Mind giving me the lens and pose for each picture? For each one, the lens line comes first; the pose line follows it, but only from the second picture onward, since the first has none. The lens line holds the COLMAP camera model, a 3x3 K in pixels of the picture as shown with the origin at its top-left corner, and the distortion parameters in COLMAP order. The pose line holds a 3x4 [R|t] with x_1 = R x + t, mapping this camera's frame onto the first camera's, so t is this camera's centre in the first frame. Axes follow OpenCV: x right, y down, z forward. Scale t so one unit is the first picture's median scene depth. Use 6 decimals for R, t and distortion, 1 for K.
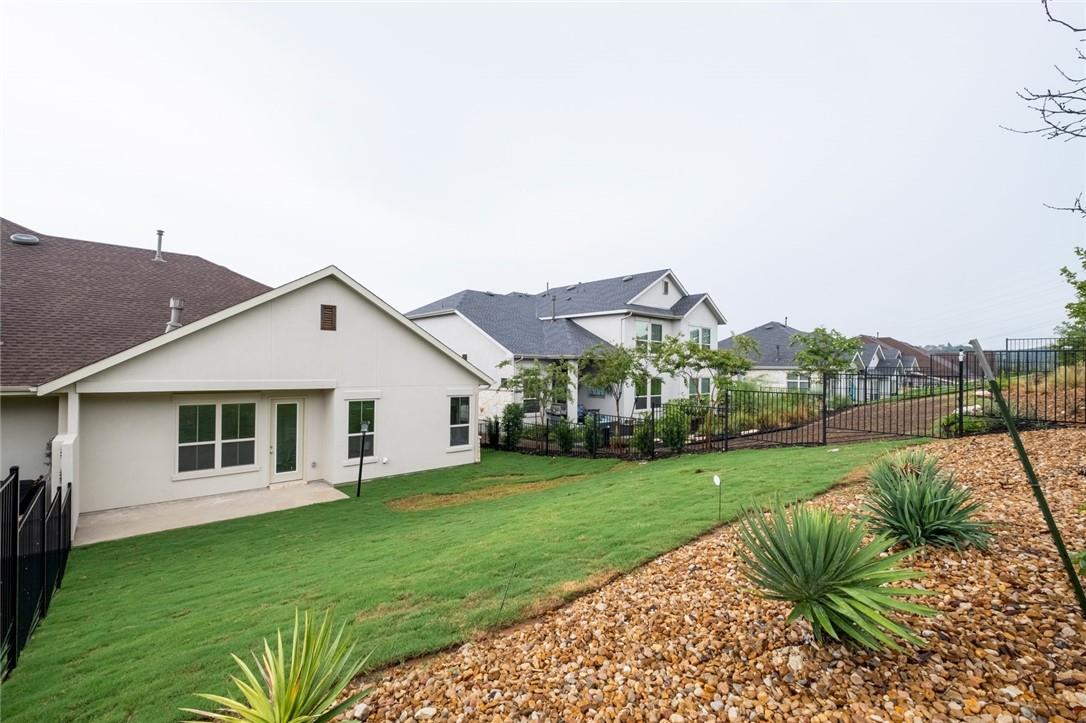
lens RADIAL K [[475.3, 0, 543.1], [0, 475.3, 363.7], [0, 0, 1]] dist [-0.000419, -0.000166]
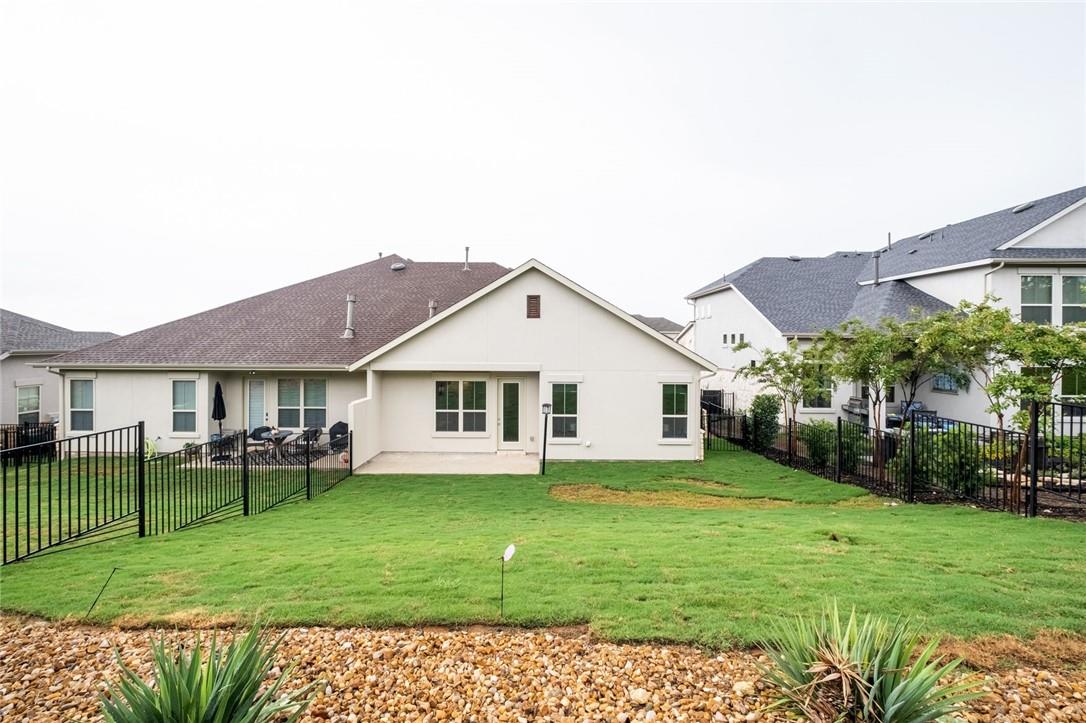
lens RADIAL K [[475.7, 0, 542.1], [0, 475.7, 345.5], [0, 0, 1]] dist [-0.002223, -0.000525]
pose [[0.724292, -0.003184, -0.689486, 0.318319], [0.010517, 0.999924, 0.006430, -0.013692], [0.689413, -0.011908, 0.724270, 0.218283]]
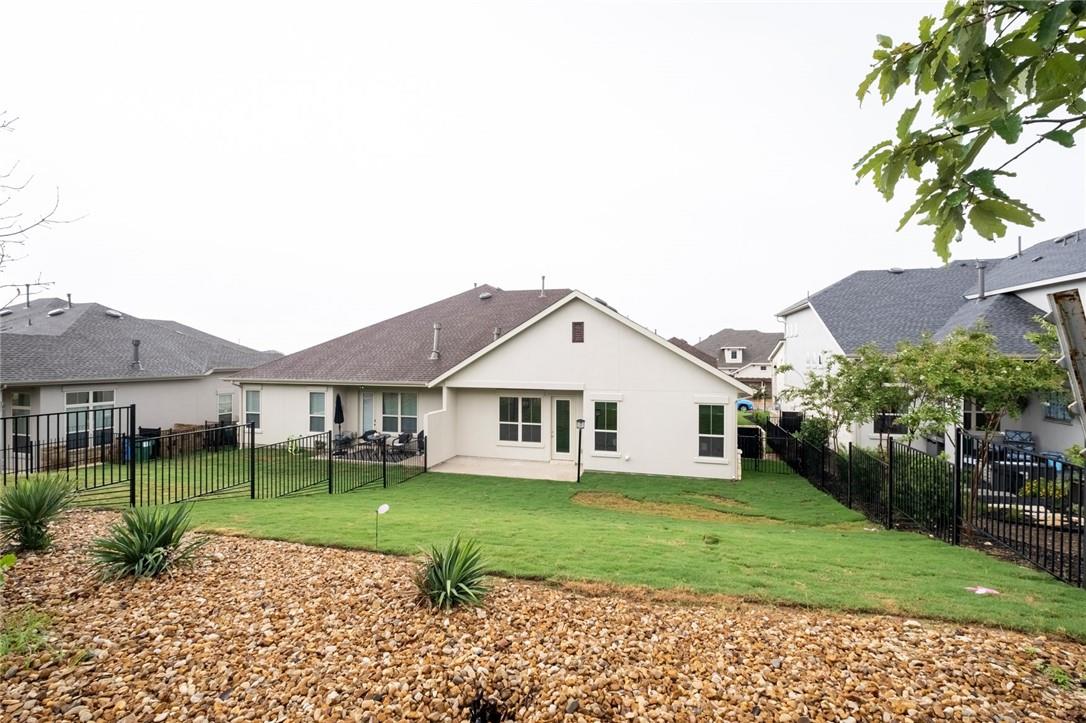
lens RADIAL K [[471.5, 0, 545.1], [0, 471.5, 359.4], [0, 0, 1]] dist [-0.001709, 0.000120]
pose [[0.522498, -0.004384, -0.852629, 0.538811], [0.010387, 0.999945, 0.001224, -0.029150], [0.852577, -0.009495, 0.522515, 0.292363]]
